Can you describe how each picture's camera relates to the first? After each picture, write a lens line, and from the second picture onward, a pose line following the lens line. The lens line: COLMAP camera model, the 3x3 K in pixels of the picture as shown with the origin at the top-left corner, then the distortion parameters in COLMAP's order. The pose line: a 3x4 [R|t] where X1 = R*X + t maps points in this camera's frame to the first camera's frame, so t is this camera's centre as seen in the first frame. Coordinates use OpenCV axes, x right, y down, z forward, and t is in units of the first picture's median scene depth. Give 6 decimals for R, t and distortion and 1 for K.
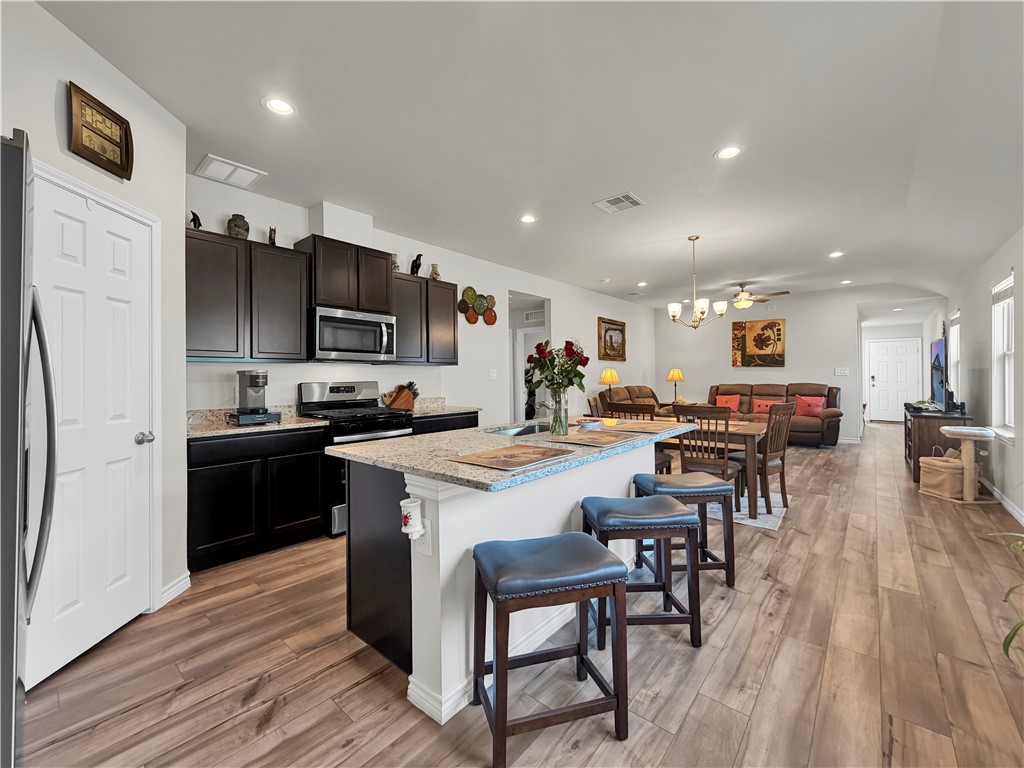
lens RADIAL K [[423.1, 0, 507.2], [0, 423.1, 373.1], [0, 0, 1]] dist [0.000109, 0.000064]
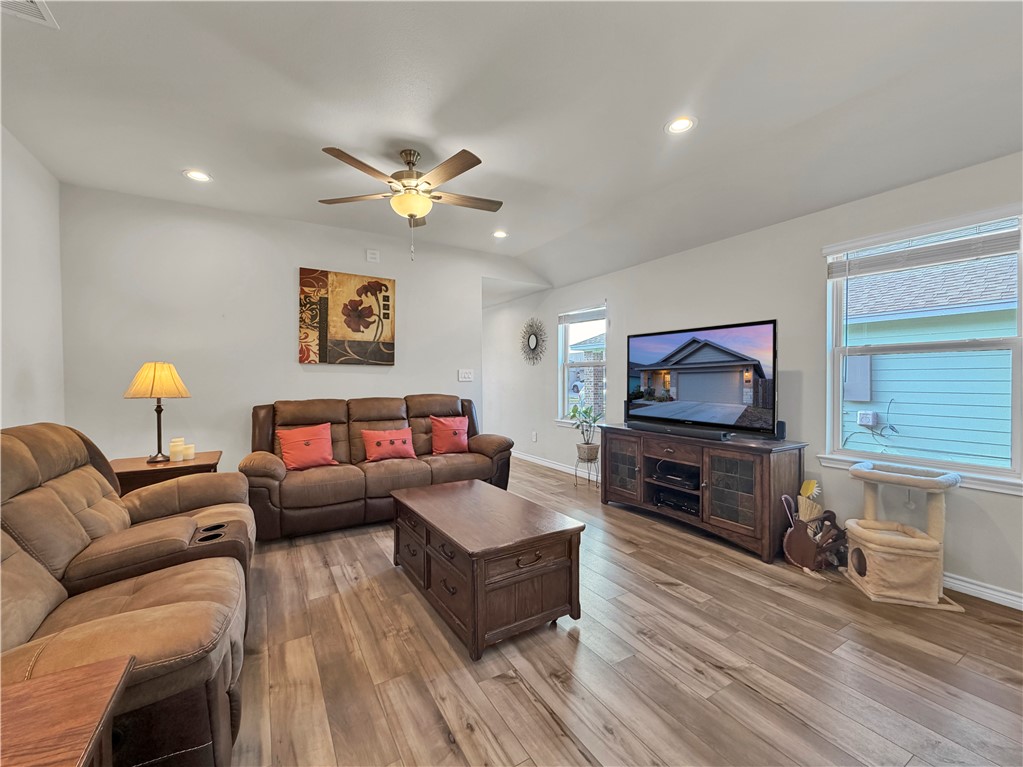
lens RADIAL K [[413.7, 0, 506.4], [0, 413.7, 383.5], [0, 0, 1]] dist [0.000612, 0.000092]
pose [[0.319043, -0.006624, 0.947717, 0.191793], [-0.002213, 0.999968, 0.007735, 0.004058], [-0.947738, -0.004565, 0.319018, 0.712779]]
